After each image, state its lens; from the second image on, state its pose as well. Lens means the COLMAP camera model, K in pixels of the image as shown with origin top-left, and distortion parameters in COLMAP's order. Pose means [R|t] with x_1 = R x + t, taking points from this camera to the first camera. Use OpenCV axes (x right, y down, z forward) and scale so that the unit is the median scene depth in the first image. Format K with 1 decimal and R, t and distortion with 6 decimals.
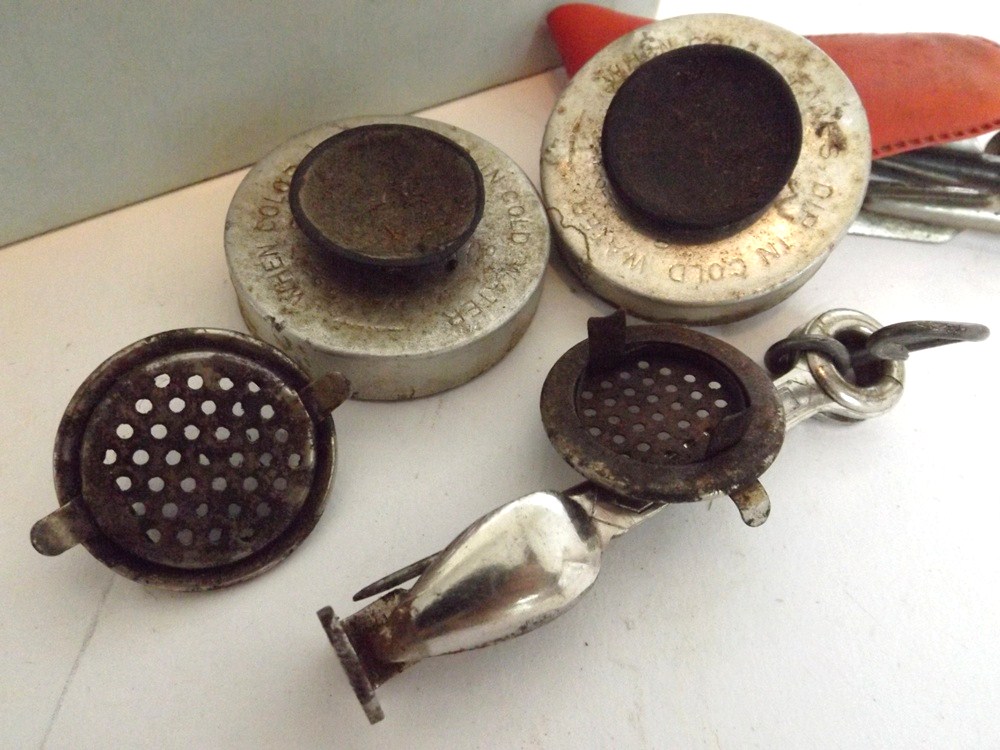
lens RADIAL K [[728.3, 0, 501.2], [0, 728.3, 379.7], [0, 0, 1]] dist [0.018632, -0.027500]
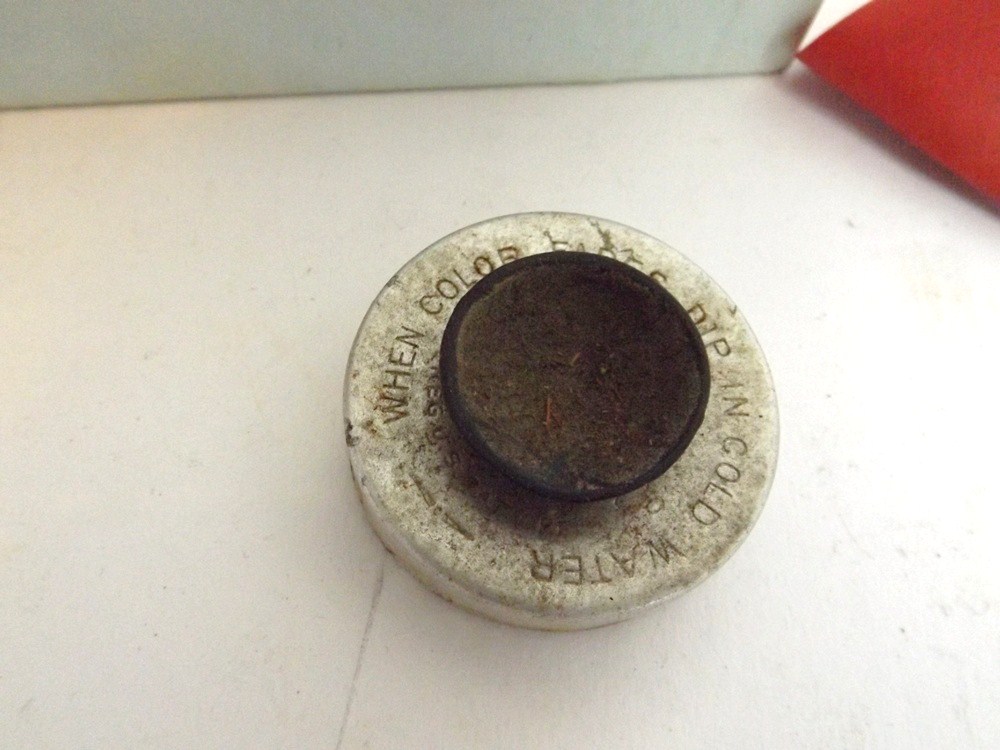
lens RADIAL K [[728.3, 0, 494.0], [0, 728.3, 373.0], [0, 0, 1]] dist [0.018632, -0.027500]
pose [[0.768066, 0.569585, -0.292655, -0.000901], [-0.553260, 0.820359, 0.144621, -0.301670], [0.322456, 0.050836, 0.945219, 0.289058]]
